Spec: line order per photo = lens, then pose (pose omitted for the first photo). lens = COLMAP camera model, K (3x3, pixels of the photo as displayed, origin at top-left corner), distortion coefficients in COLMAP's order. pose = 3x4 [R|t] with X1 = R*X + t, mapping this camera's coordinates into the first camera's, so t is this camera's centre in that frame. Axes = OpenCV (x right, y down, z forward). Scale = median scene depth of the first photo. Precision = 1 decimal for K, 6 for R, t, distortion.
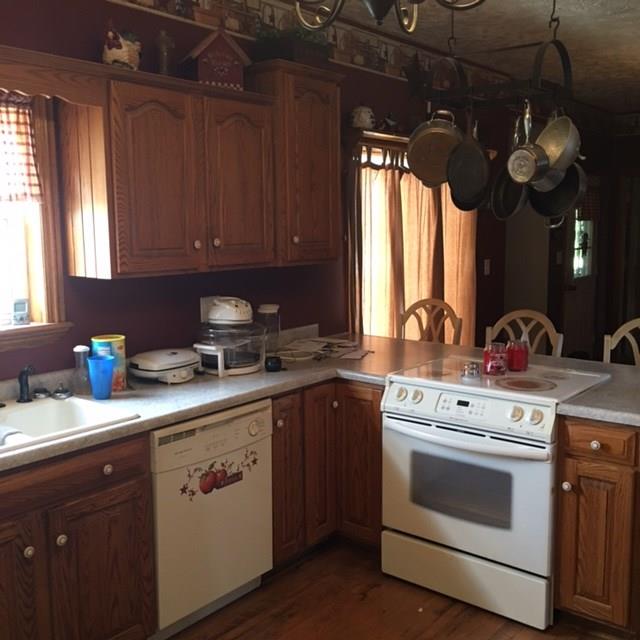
lens RADIAL K [[741.8, 0, 322.5], [0, 741.8, 316.8], [0, 0, 1]] dist [0.036483, 0.000000]
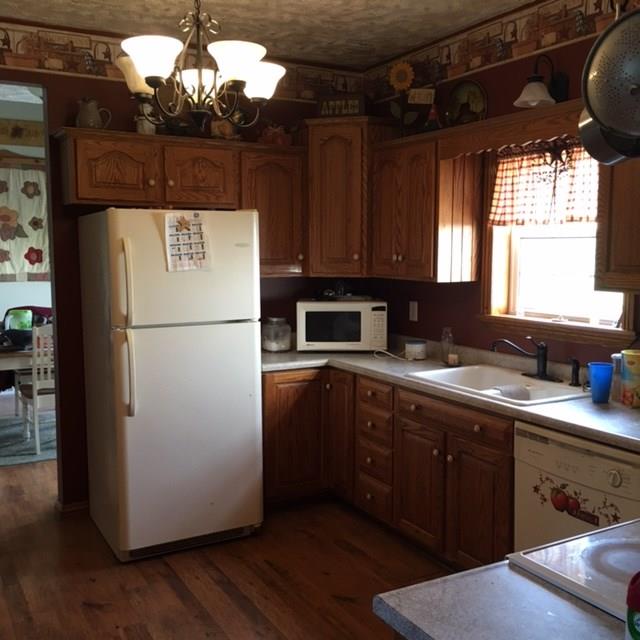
lens RADIAL K [[741.8, 0, 322.5], [0, 741.8, 323.1], [0, 0, 1]] dist [0.036483, 0.000000]
pose [[-0.382395, 0.103727, -0.918158, 0.871026], [-0.111454, 0.981246, 0.157272, -0.132151], [0.917252, 0.162473, -0.363663, 1.053528]]
